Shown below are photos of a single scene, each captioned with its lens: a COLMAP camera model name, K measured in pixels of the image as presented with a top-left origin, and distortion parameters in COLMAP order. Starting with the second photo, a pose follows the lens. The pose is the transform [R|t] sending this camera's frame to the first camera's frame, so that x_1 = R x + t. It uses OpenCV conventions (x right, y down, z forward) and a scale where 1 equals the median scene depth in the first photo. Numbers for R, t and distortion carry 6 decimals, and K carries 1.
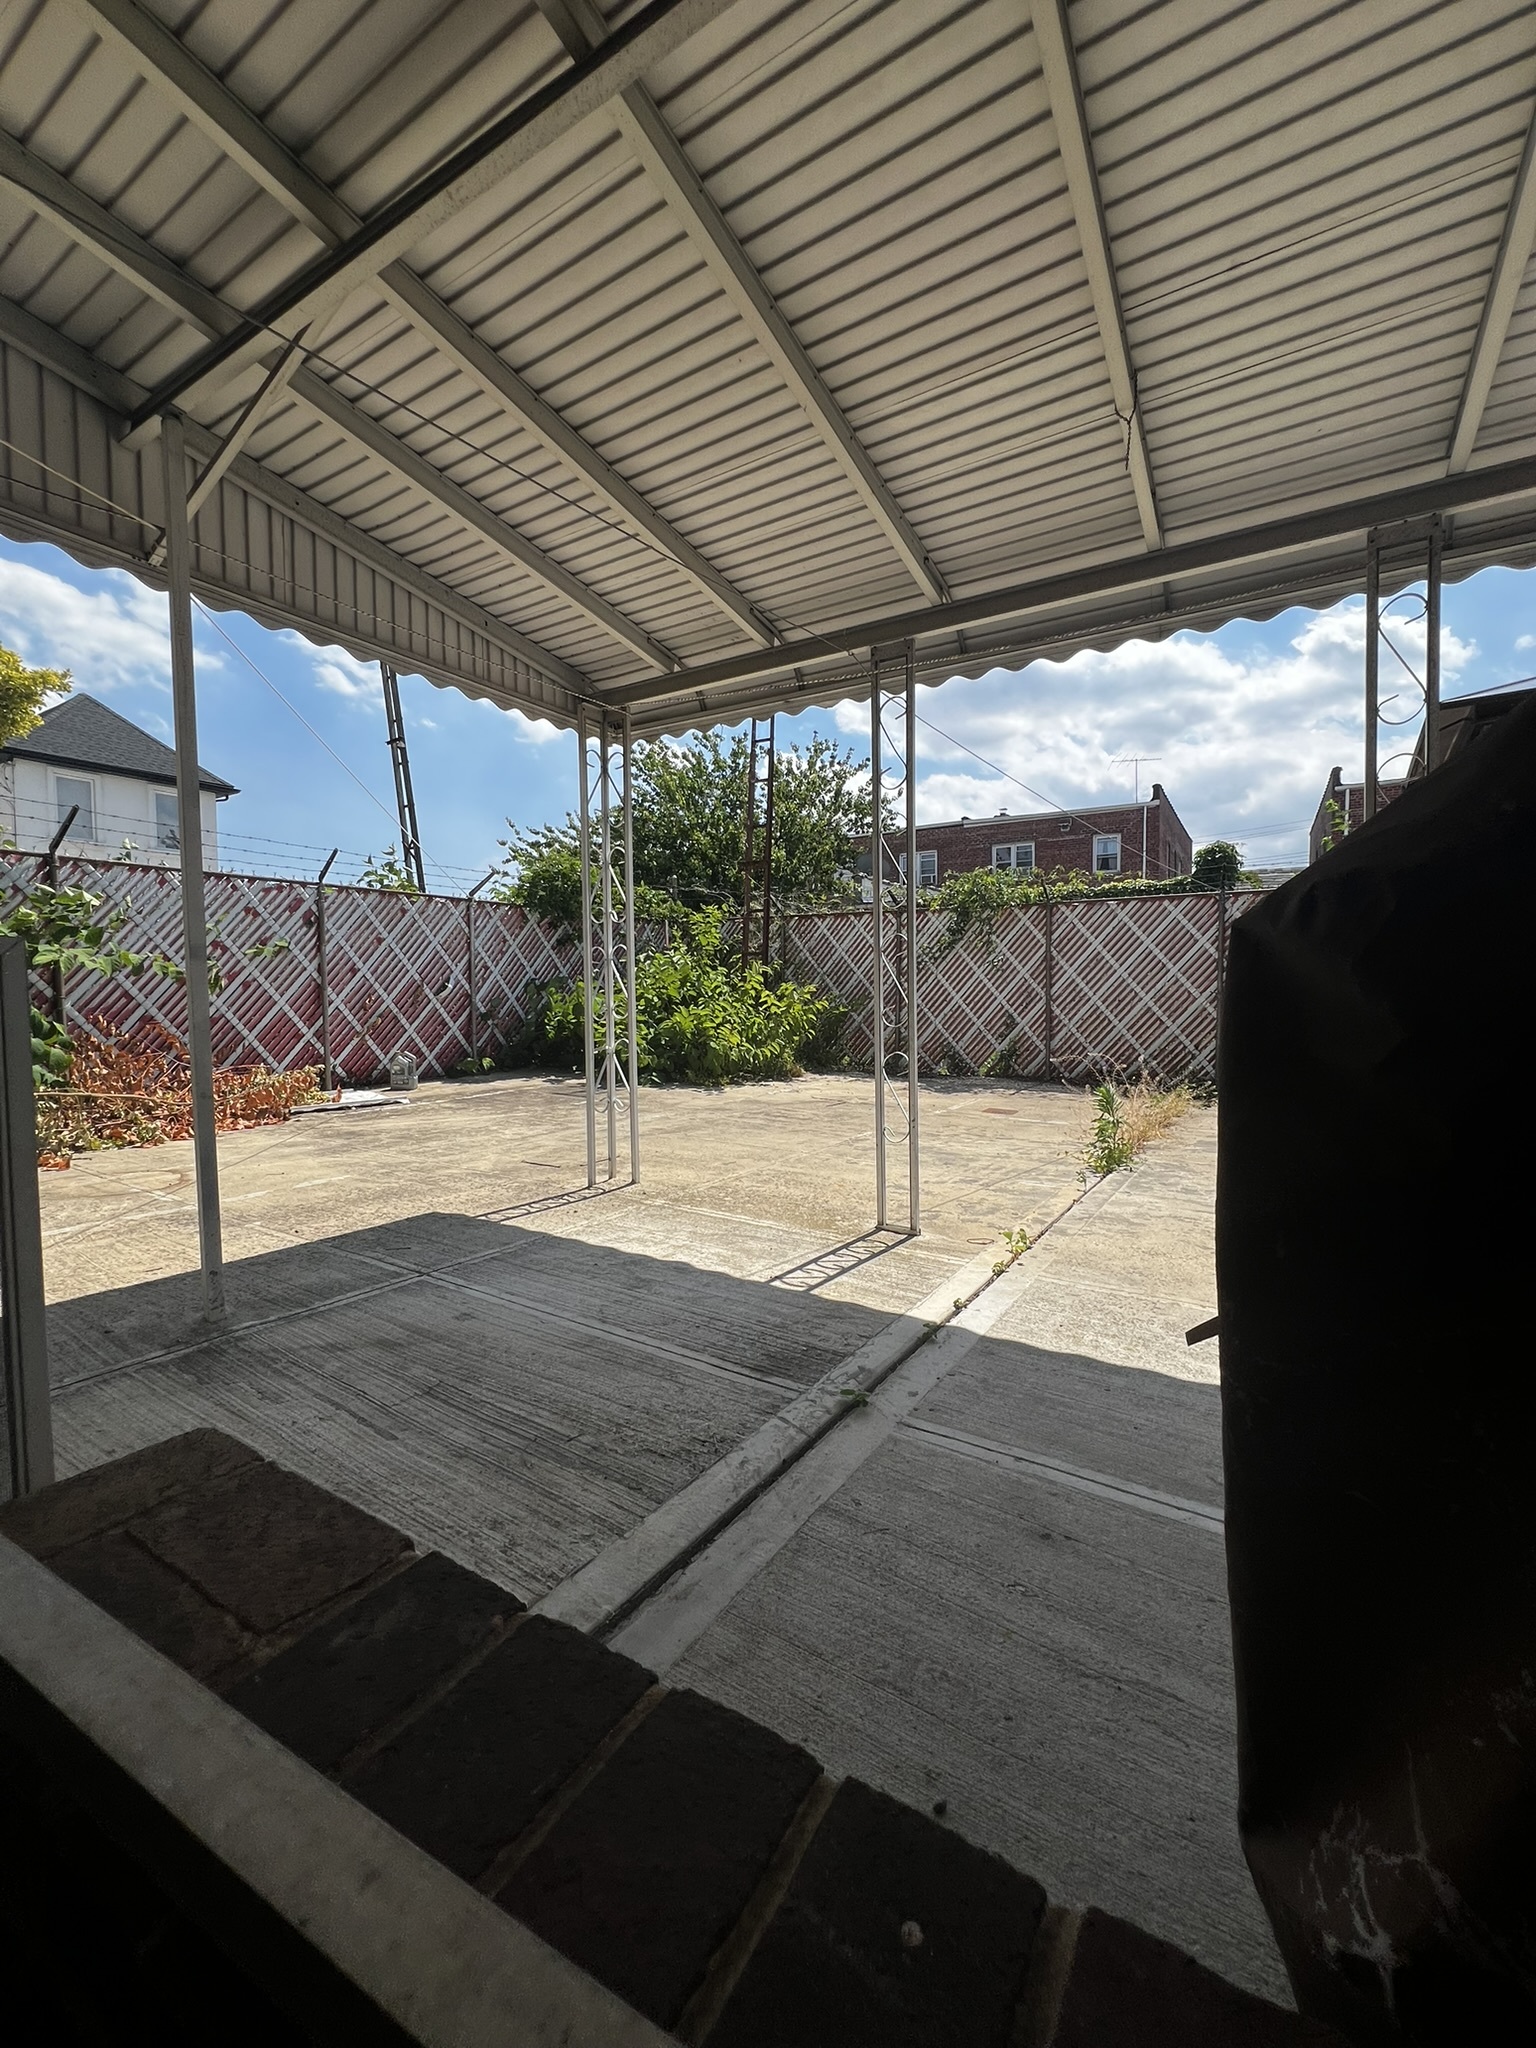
lens RADIAL K [[818.4, 0, 772.1], [0, 818.4, 1020.2], [0, 0, 1]] dist [-0.003317, 0.000047]
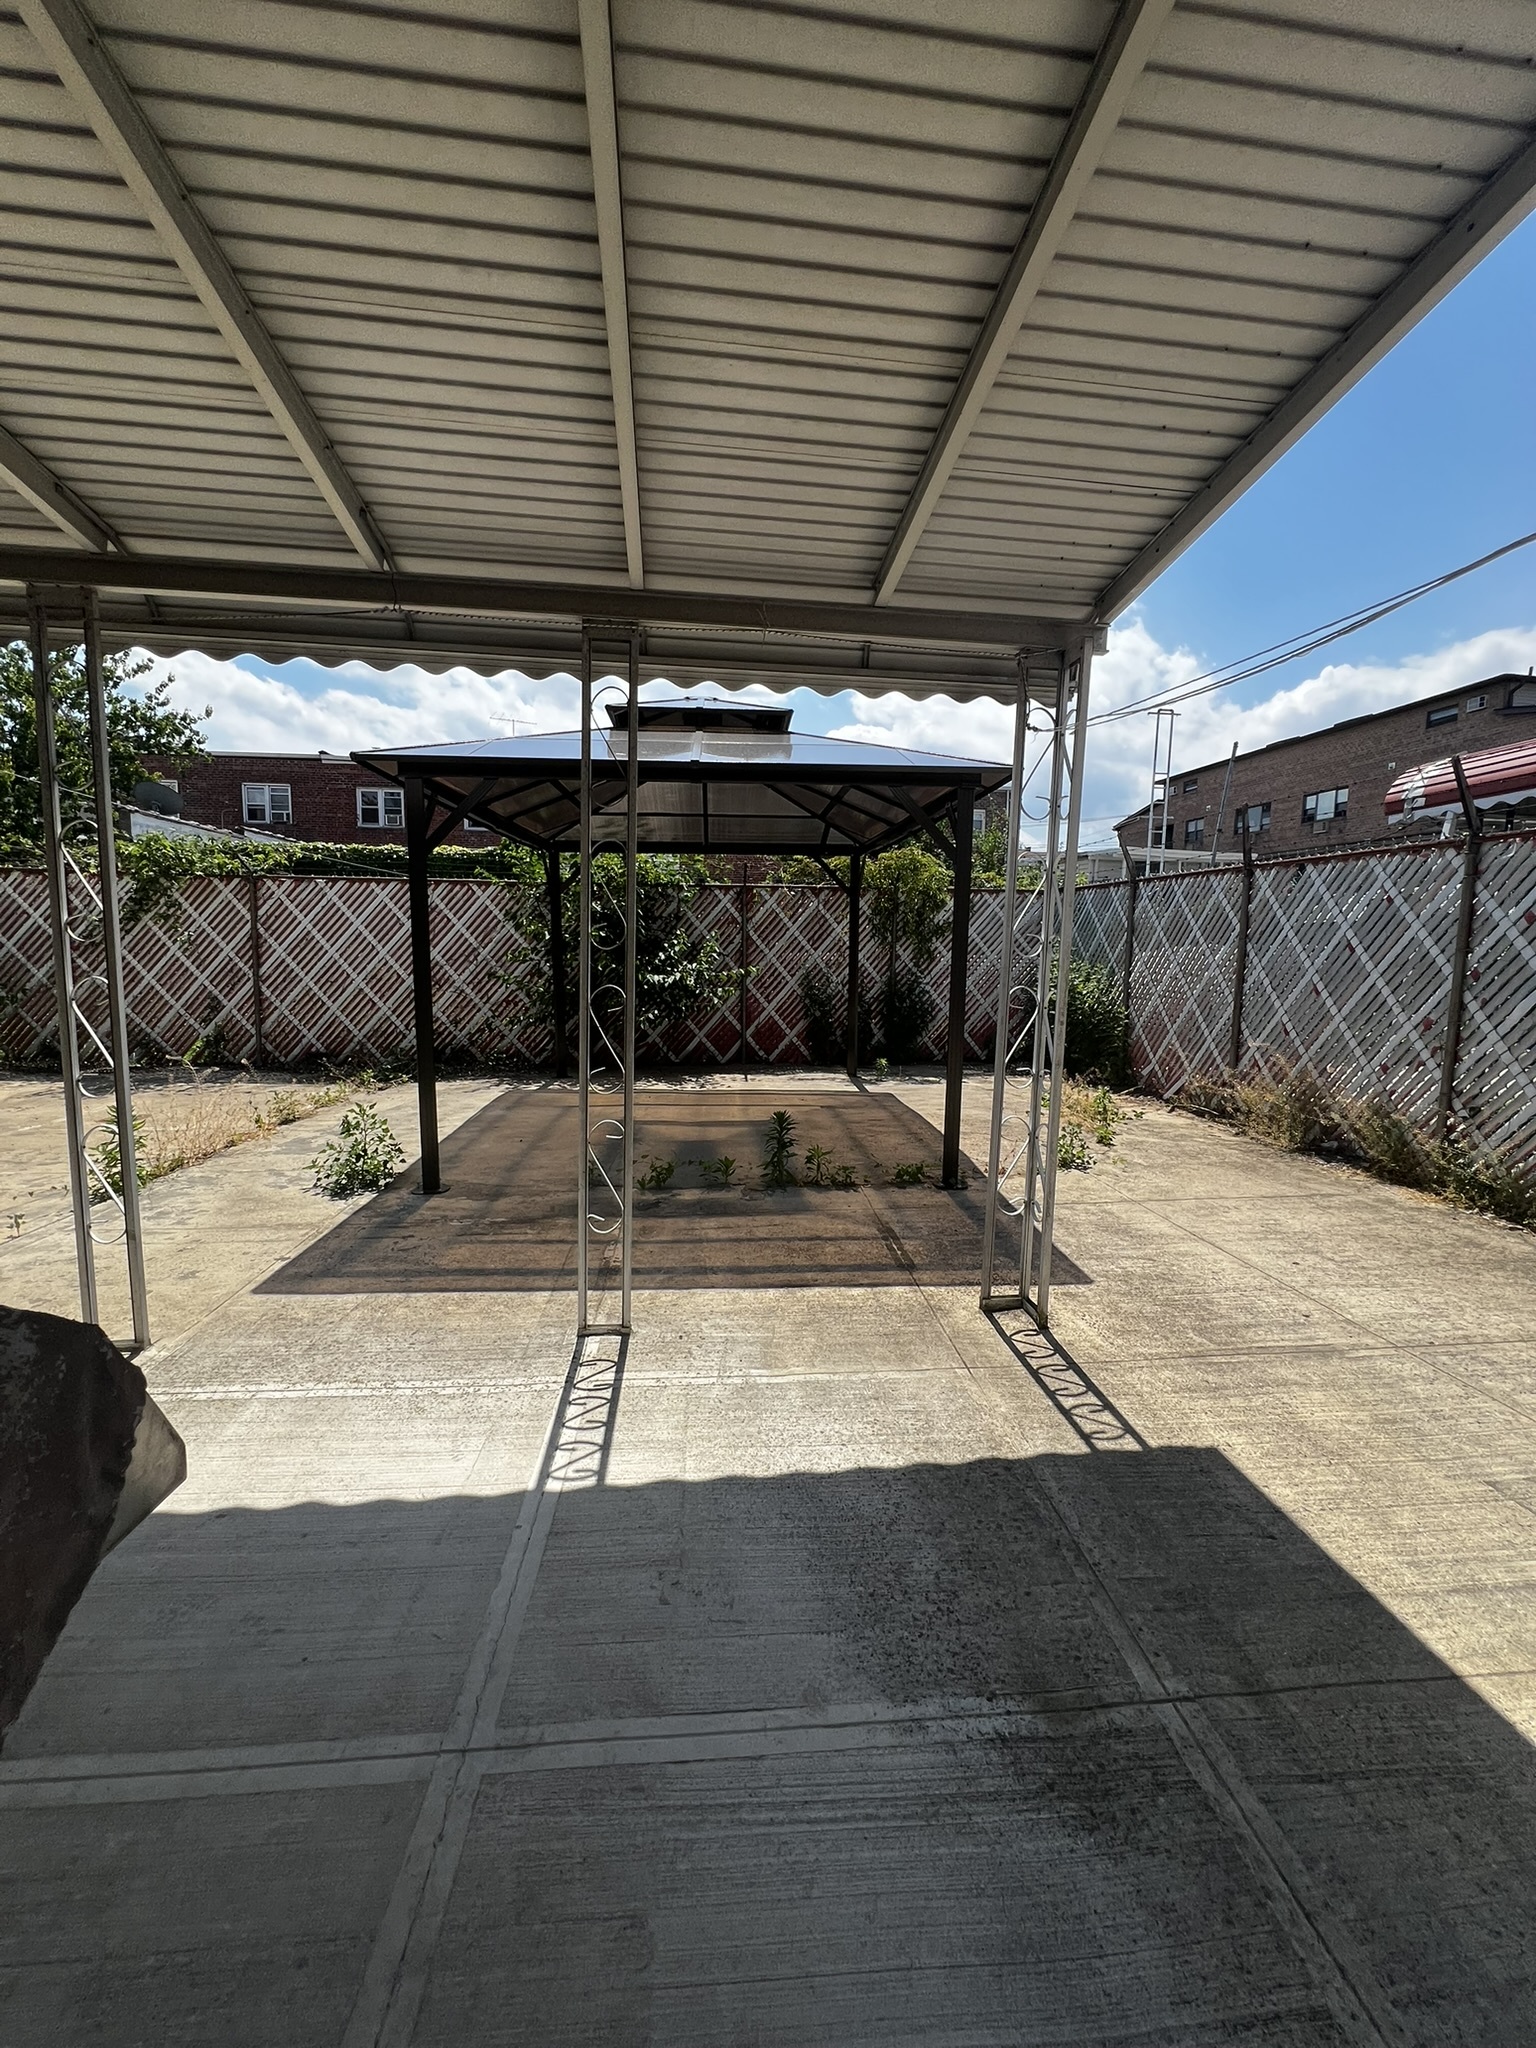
lens RADIAL K [[818.4, 0, 772.1], [0, 818.4, 1020.2], [0, 0, 1]] dist [-0.003317, 0.000047]
pose [[0.785093, -0.044952, 0.617744, 0.229099], [0.004235, 0.997729, 0.067220, -0.041460], [-0.619363, -0.050158, 0.783501, -0.099216]]
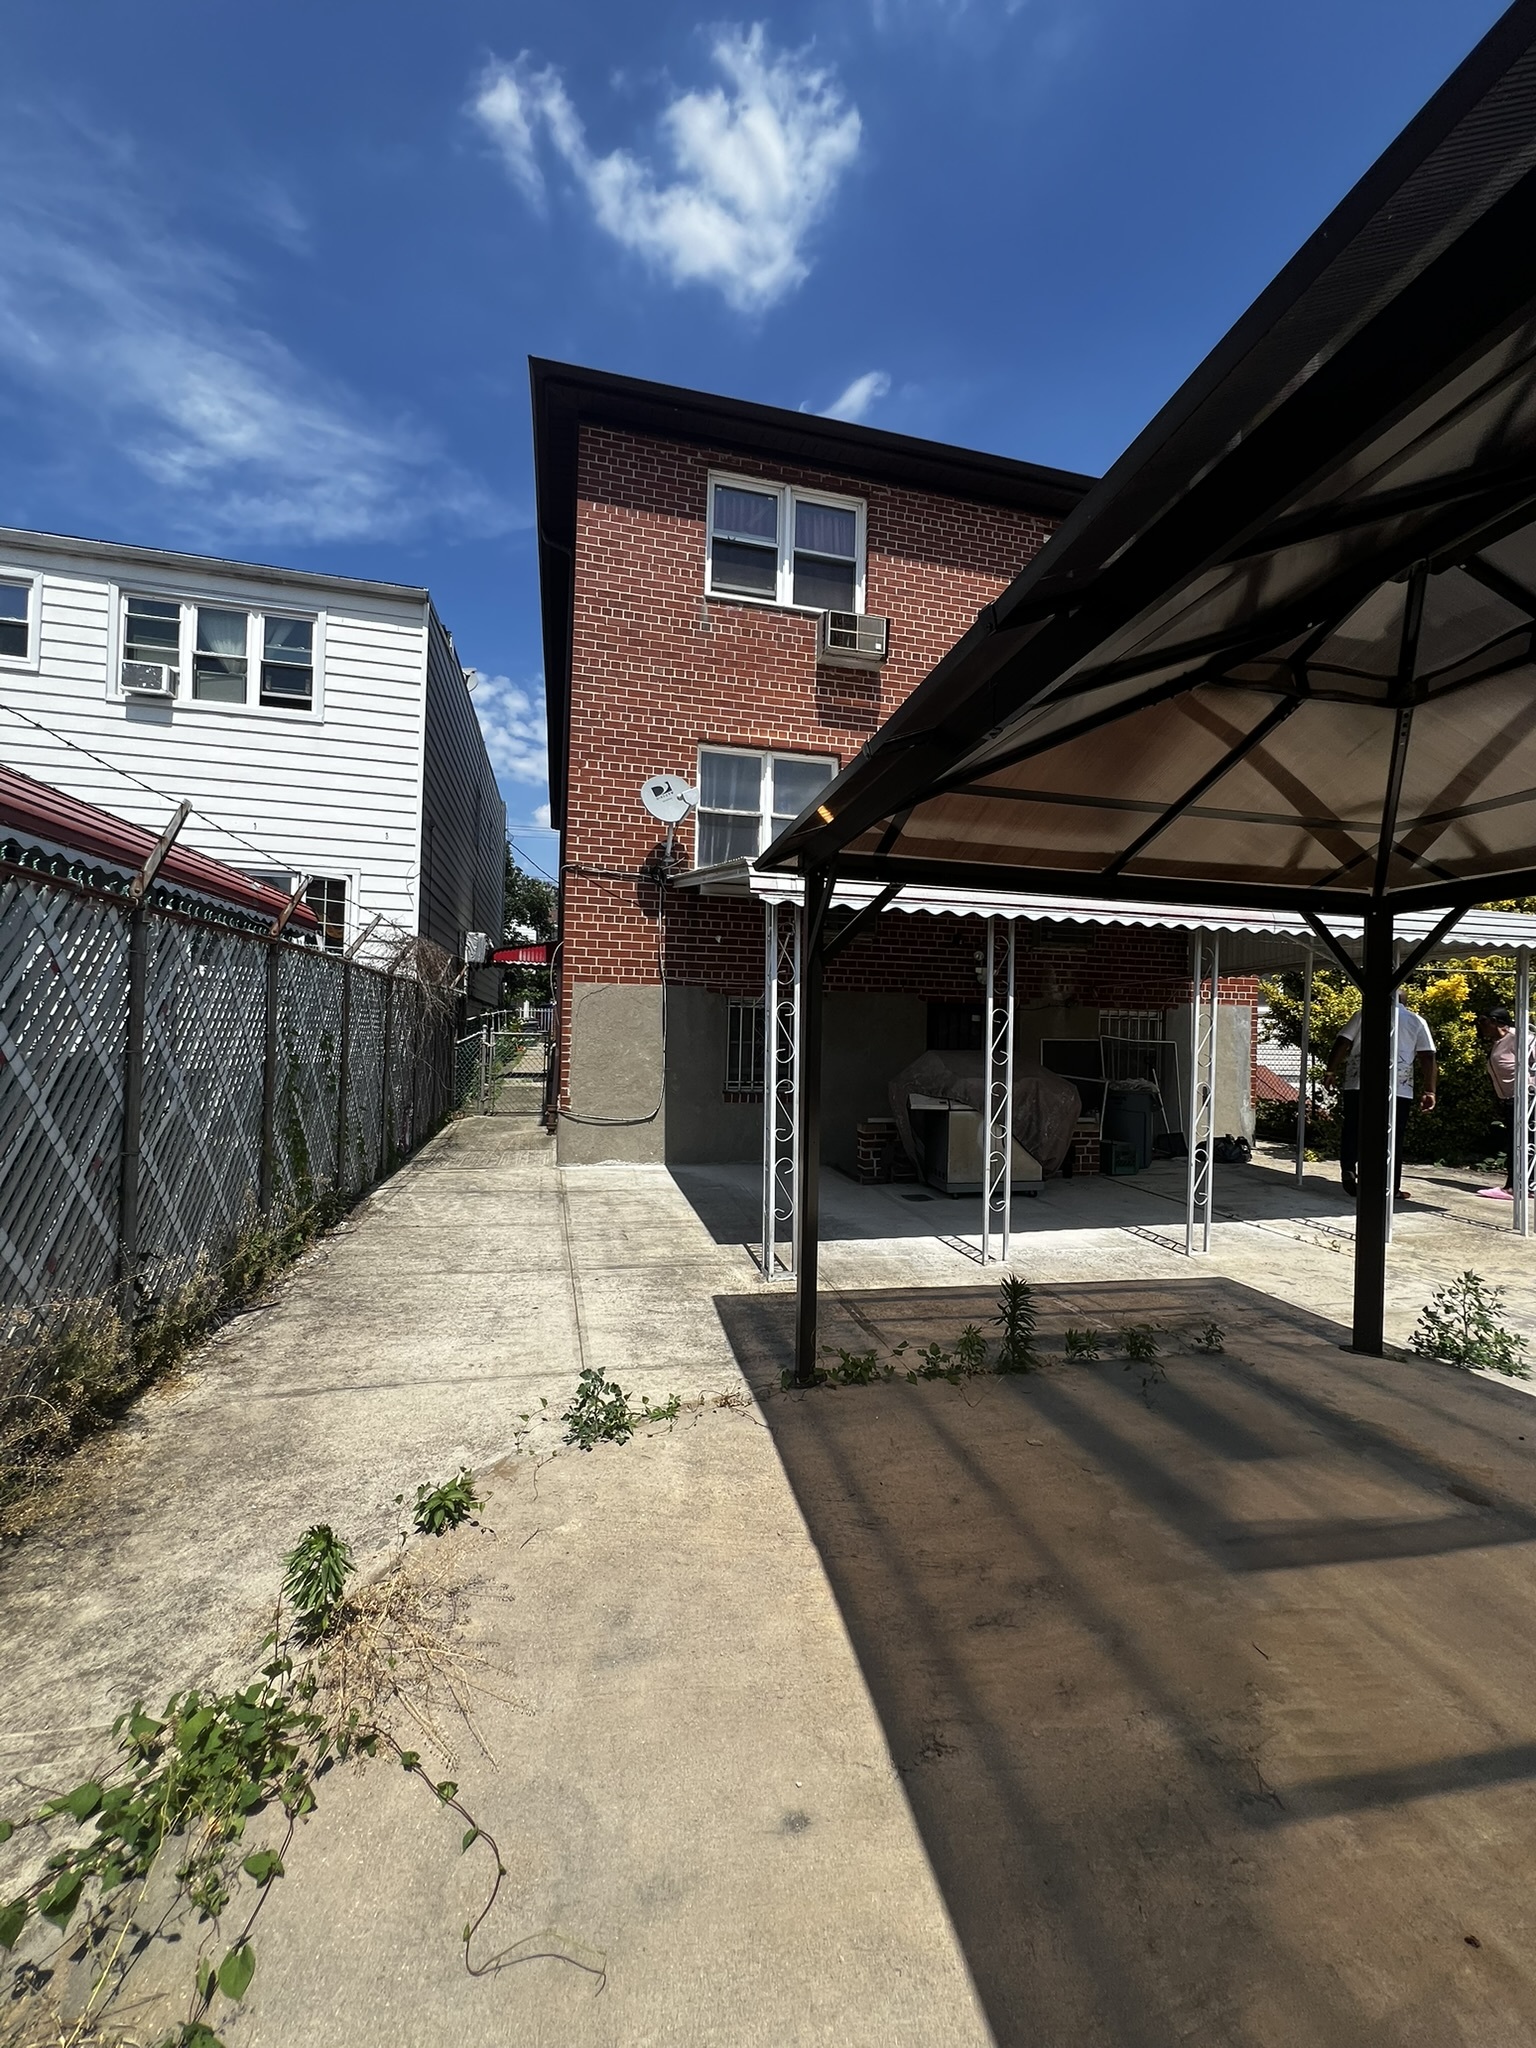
lens RADIAL K [[818.4, 0, 772.1], [0, 818.4, 1020.2], [0, 0, 1]] dist [-0.003317, 0.000047]
pose [[-0.699172, -0.021833, -0.714621, 0.943510], [-0.047680, 0.998732, 0.016137, -0.083386], [0.713362, 0.045356, -0.699326, 0.500330]]
